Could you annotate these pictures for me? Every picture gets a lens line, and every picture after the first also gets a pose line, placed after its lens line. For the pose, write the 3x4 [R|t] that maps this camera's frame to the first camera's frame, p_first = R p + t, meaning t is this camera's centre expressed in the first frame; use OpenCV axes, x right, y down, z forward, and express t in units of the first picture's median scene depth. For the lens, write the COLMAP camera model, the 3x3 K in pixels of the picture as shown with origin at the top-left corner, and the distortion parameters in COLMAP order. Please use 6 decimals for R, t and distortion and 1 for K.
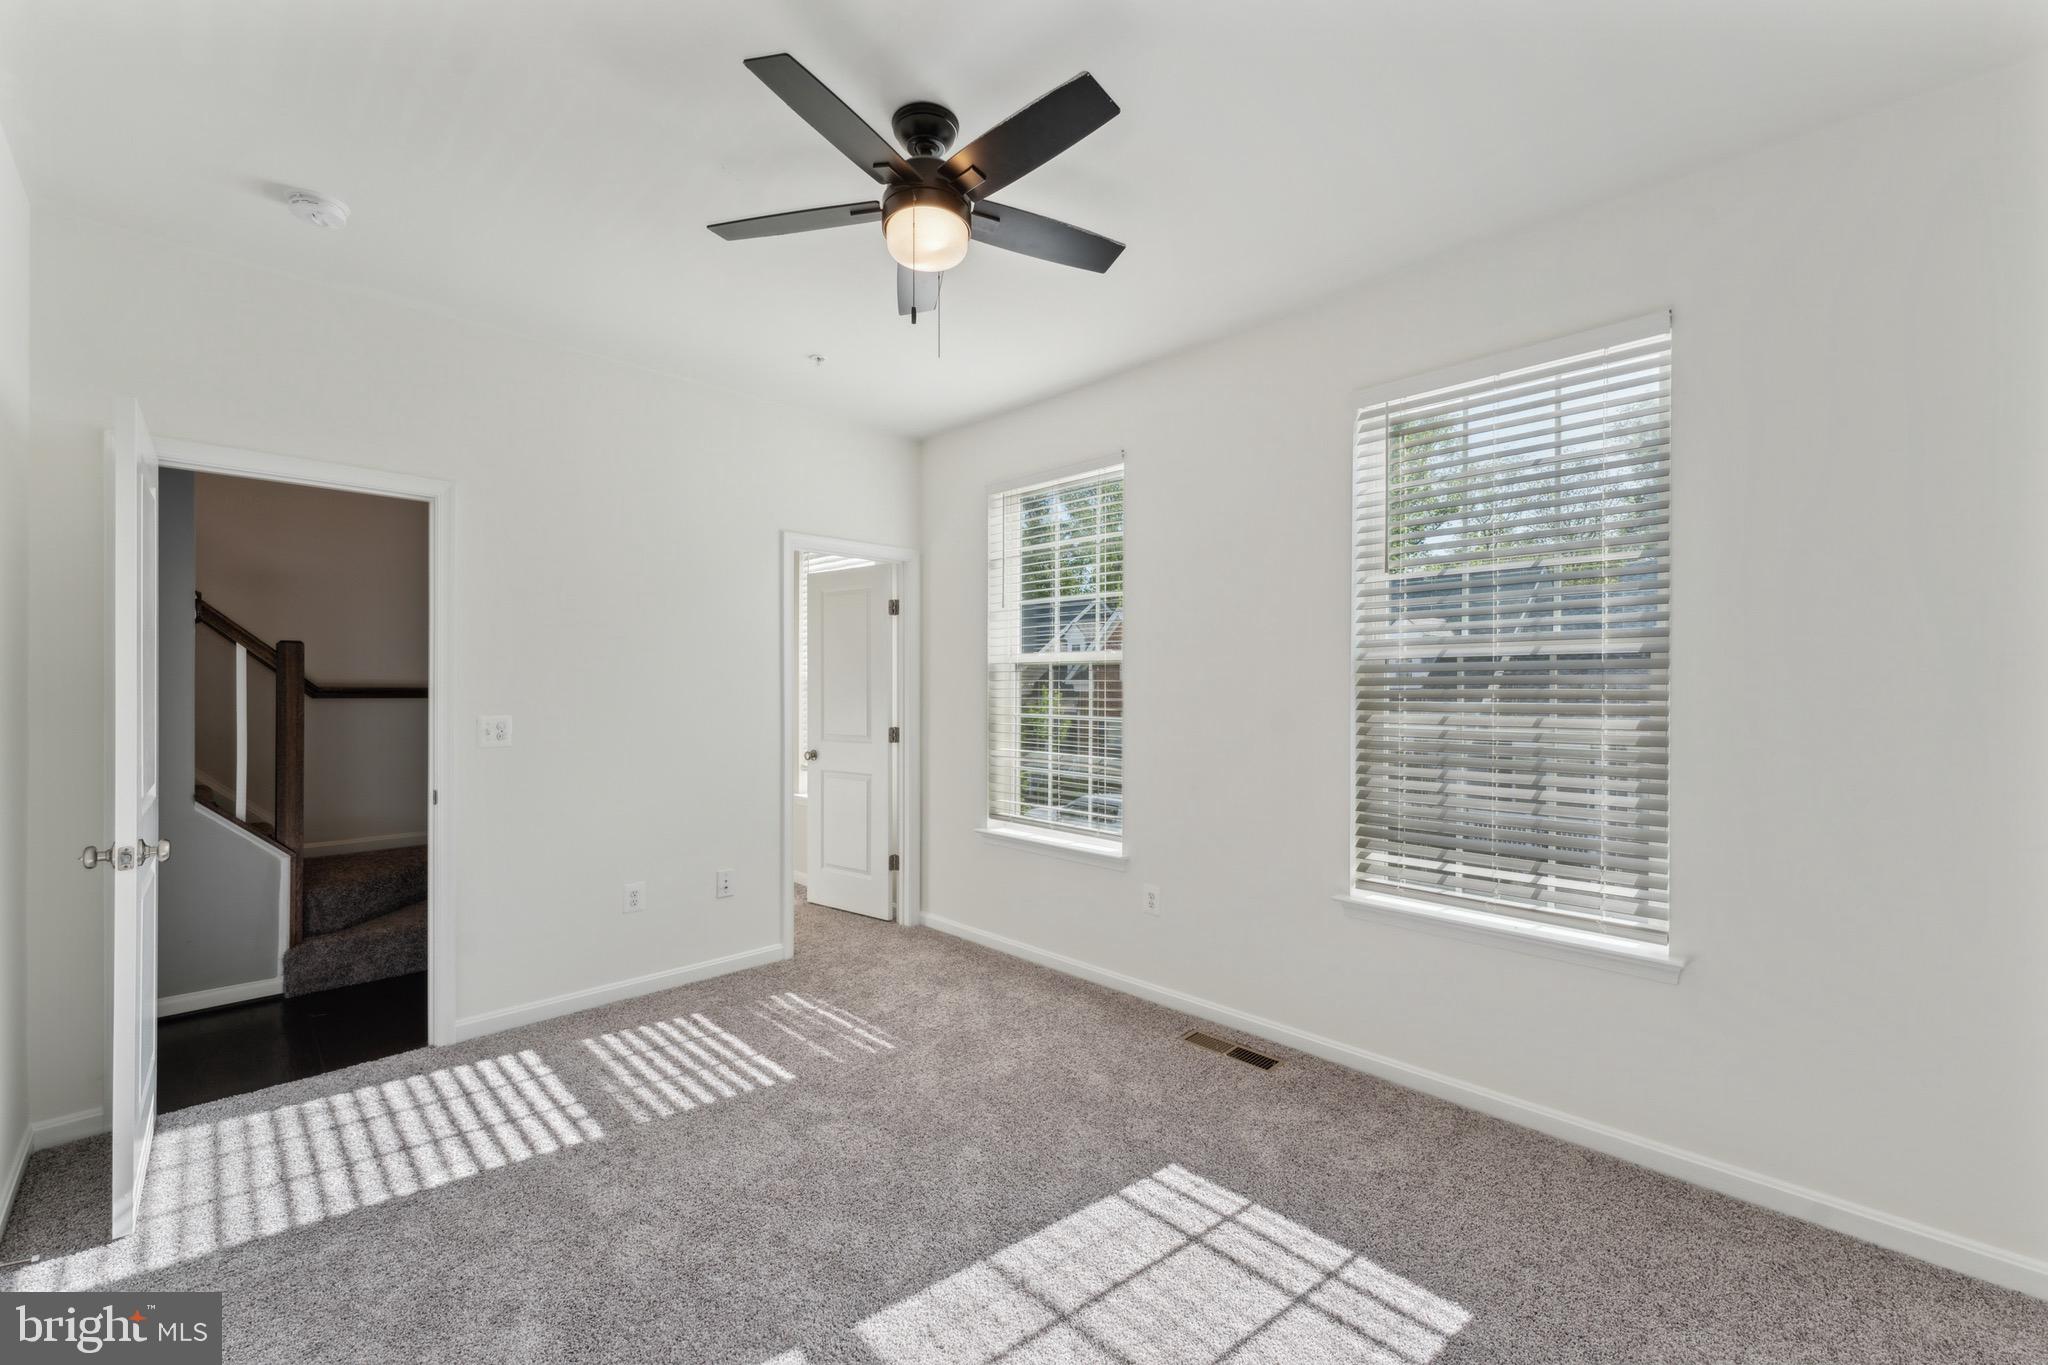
lens RADIAL K [[822.2, 0, 1024.0], [0, 822.2, 682.5], [0, 0, 1]] dist [0.001028, 0.000014]
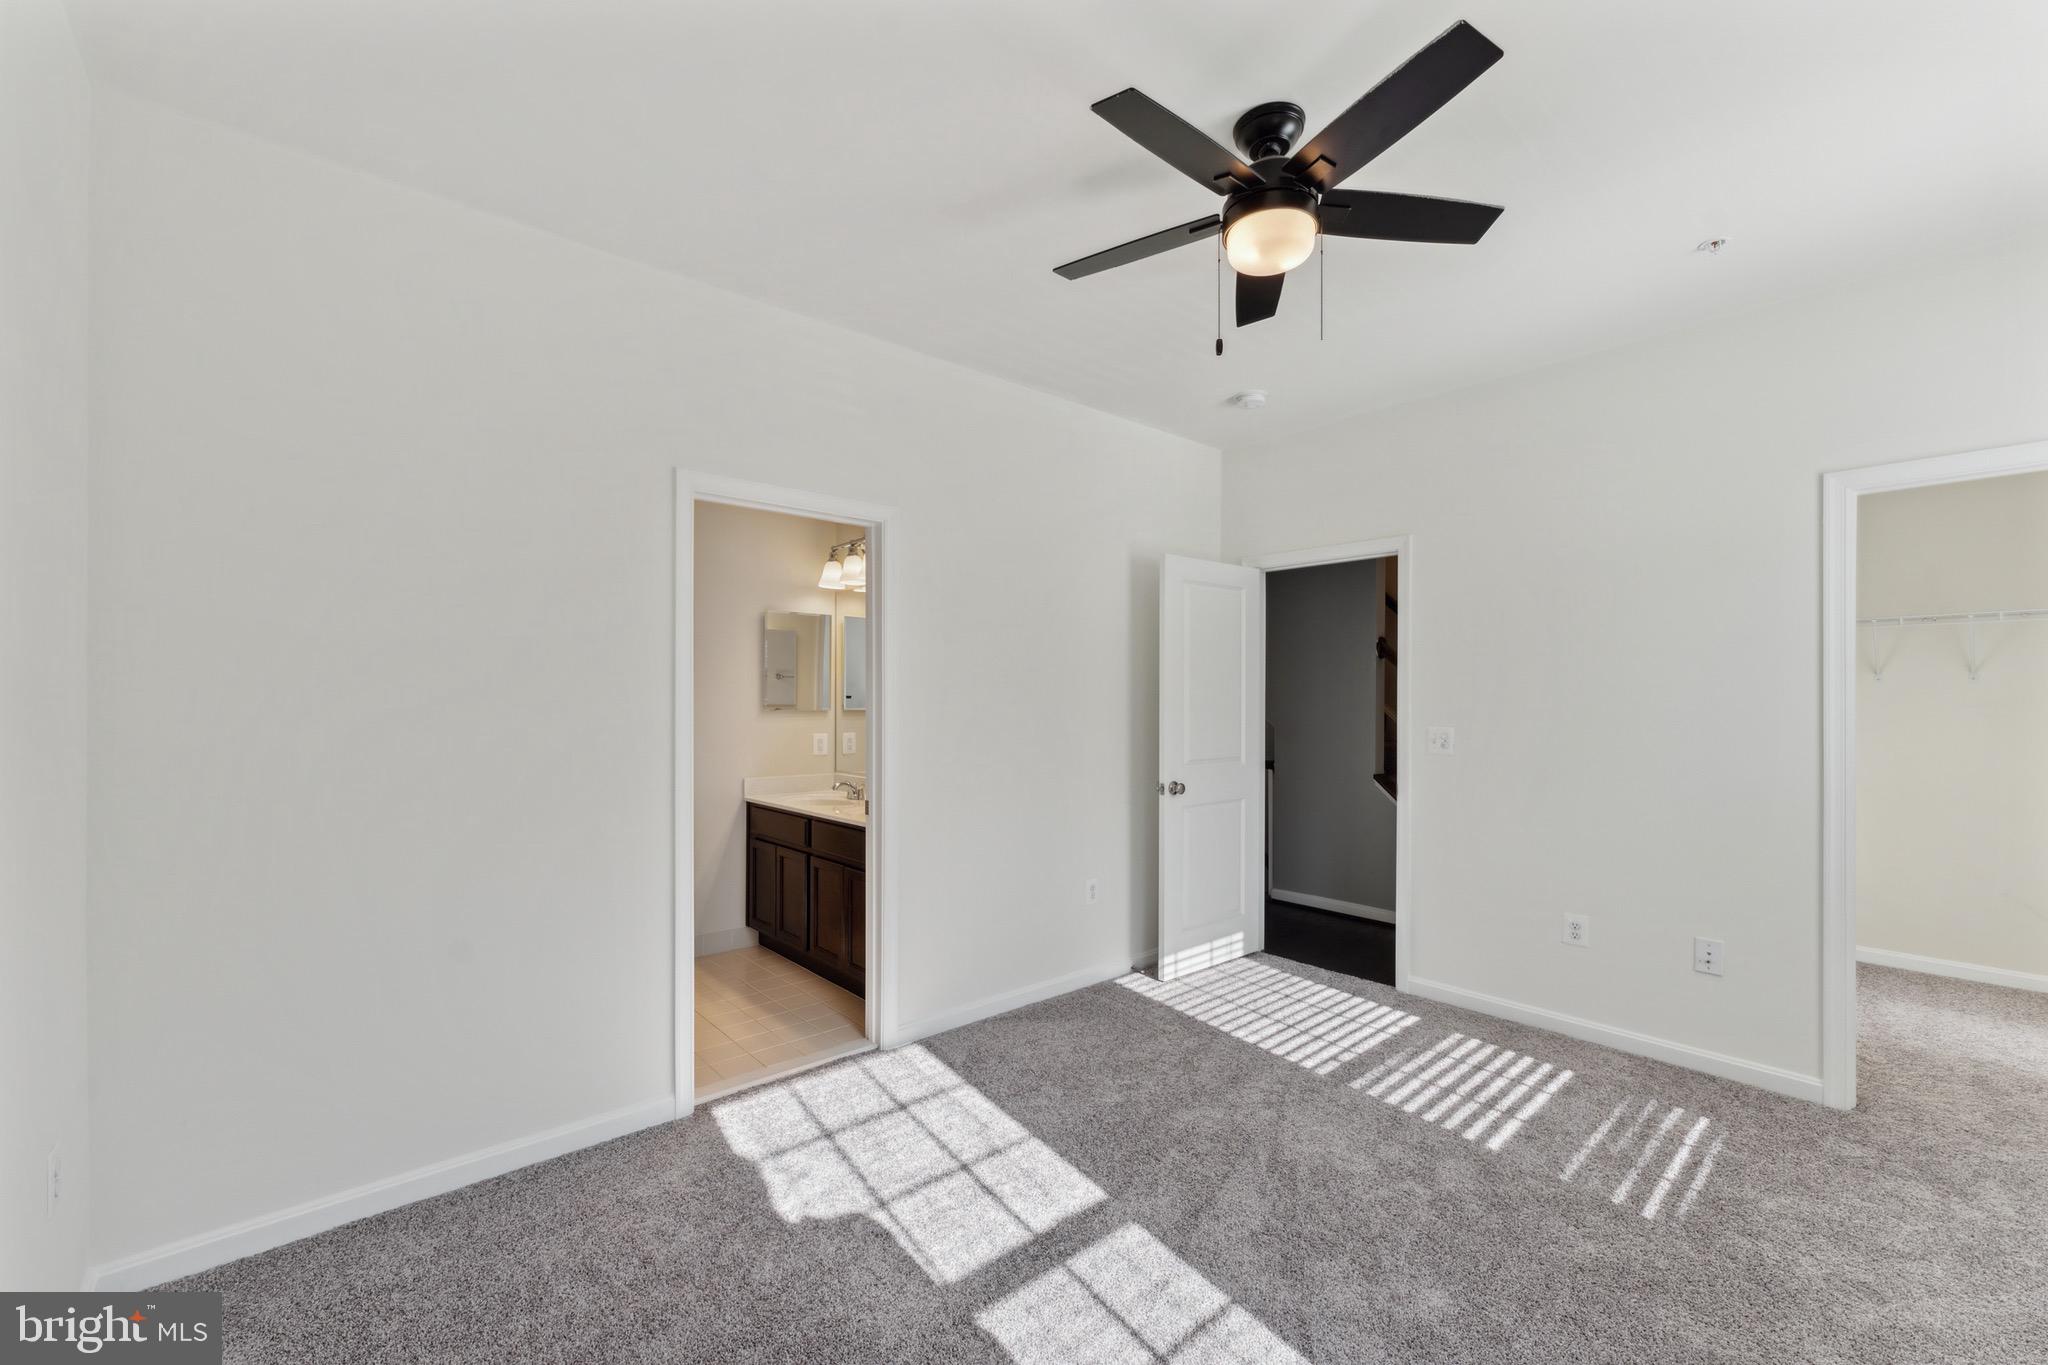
lens RADIAL K [[825.9, 0, 1024.0], [0, 825.9, 682.5], [0, 0, 1]] dist [-0.000680, -0.000030]
pose [[-0.060032, -0.021889, -0.997956, 0.631237], [-0.002011, 0.999760, -0.021808, 0.004866], [0.998194, 0.000698, -0.060061, 0.550872]]
